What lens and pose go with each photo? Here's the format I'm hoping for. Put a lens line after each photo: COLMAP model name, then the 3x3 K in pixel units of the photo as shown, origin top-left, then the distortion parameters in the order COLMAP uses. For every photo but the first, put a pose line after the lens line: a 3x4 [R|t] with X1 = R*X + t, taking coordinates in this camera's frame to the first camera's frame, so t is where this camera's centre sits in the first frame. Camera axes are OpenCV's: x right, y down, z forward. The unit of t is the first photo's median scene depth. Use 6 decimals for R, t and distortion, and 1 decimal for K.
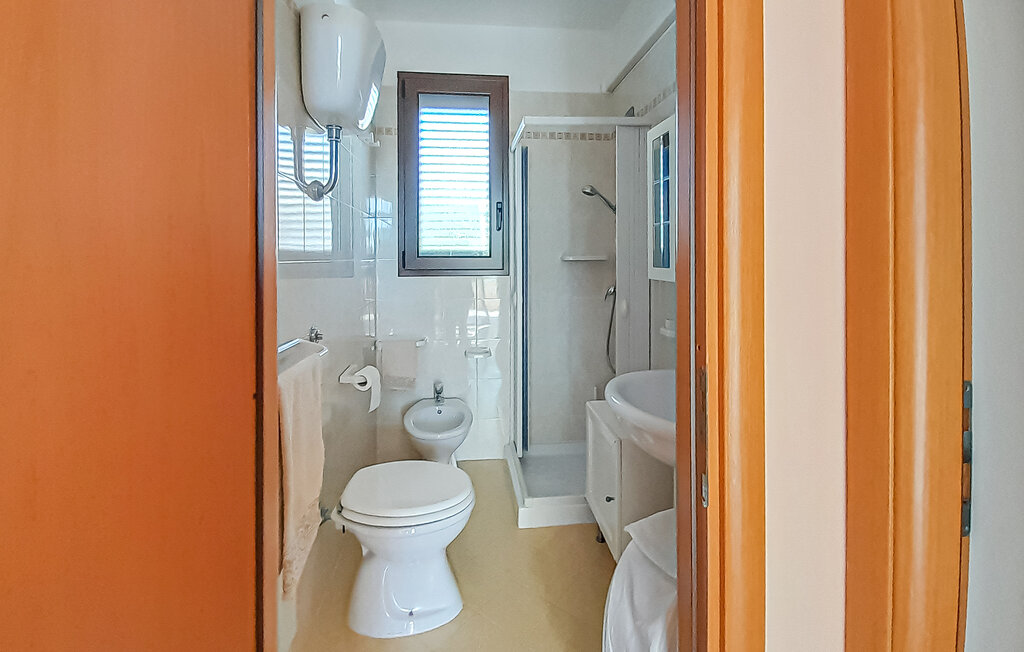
lens RADIAL K [[436.2, 0, 510.1], [0, 436.2, 261.0], [0, 0, 1]] dist [0.009410, -0.000093]
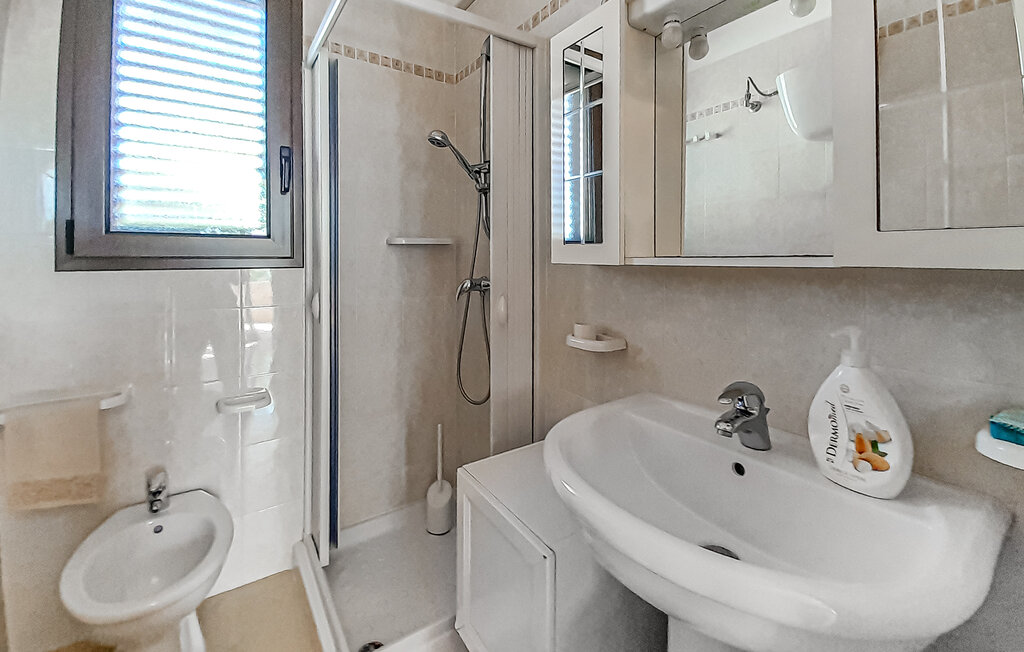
lens RADIAL K [[436.2, 0, 510.1], [0, 436.2, 261.0], [0, 0, 1]] dist [0.009410, -0.000093]
pose [[0.888147, -0.002355, 0.459554, -0.027423], [0.004672, 0.999981, -0.003905, 0.027565], [-0.459536, 0.005615, 0.888141, 0.318507]]
